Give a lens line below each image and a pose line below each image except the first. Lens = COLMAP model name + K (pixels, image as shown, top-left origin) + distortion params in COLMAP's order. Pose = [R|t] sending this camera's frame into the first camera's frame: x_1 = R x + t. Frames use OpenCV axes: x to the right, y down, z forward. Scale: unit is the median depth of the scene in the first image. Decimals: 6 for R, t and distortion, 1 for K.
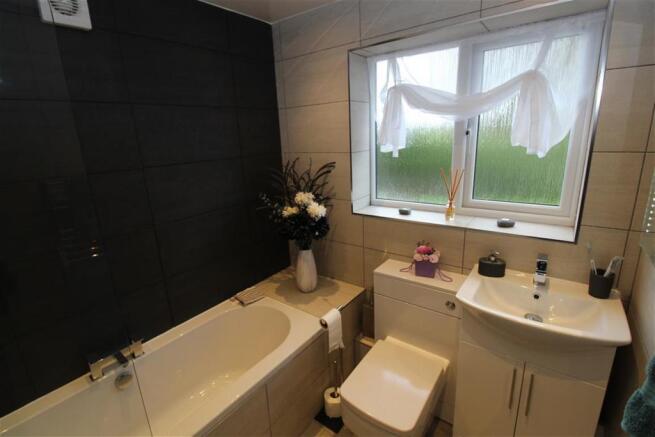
lens RADIAL K [[304.0, 0, 326.6], [0, 304.0, 213.6], [0, 0, 1]] dist [0.000056, -0.015008]
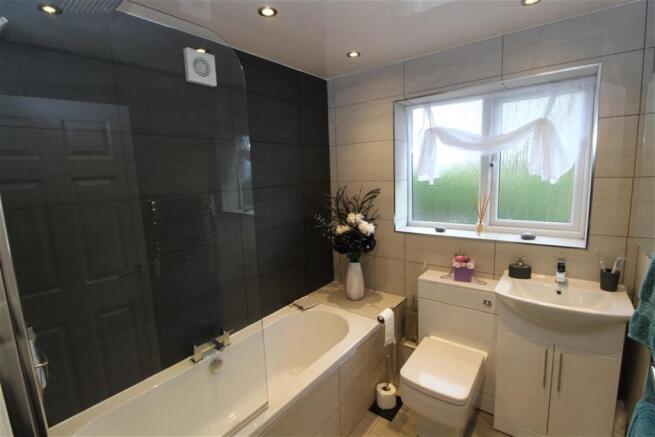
lens RADIAL K [[304.0, 0, 326.6], [0, 304.0, 213.6], [0, 0, 1]] dist [0.000056, -0.015008]
pose [[0.999896, 0.006208, -0.013007, -0.201703], [-0.007653, 0.993430, -0.114187, 0.081757], [0.012212, 0.114275, 0.993374, -0.230108]]
